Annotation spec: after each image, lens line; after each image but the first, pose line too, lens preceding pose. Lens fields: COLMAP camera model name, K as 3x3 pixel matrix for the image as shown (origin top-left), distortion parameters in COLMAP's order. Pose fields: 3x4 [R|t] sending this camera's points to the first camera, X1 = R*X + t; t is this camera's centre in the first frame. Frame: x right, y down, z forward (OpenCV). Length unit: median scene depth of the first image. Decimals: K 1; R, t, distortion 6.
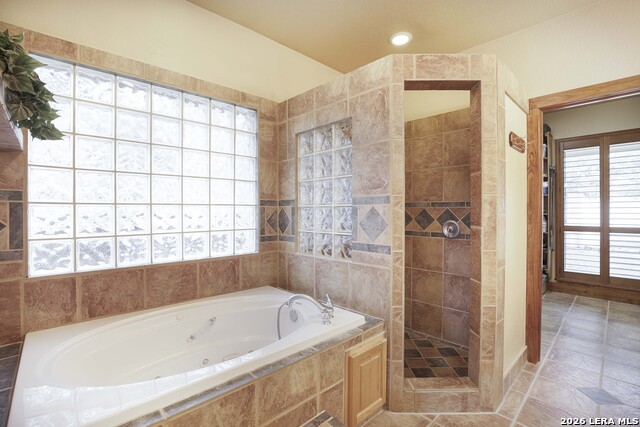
lens RADIAL K [[293.9, 0, 320.6], [0, 293.9, 212.4], [0, 0, 1]] dist [-0.029610, 0.006578]
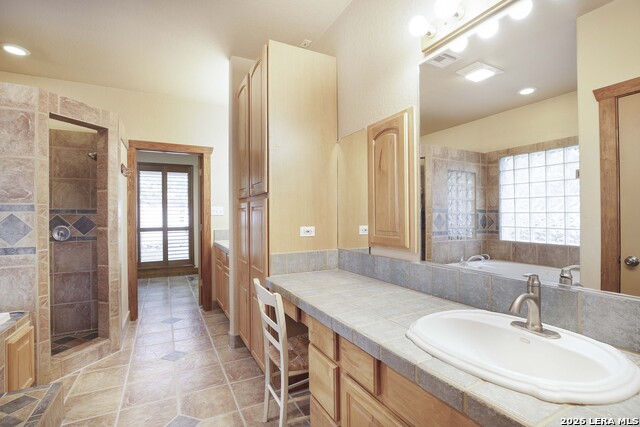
lens RADIAL K [[310.7, 0, 337.4], [0, 310.7, 214.8], [0, 0, 1]] dist [-0.035820, 0.003217]
pose [[0.247389, -0.001320, 0.968915, -0.638780], [0.014284, 0.999895, -0.002285, 0.005281], [-0.968811, 0.014405, 0.247382, -0.493368]]
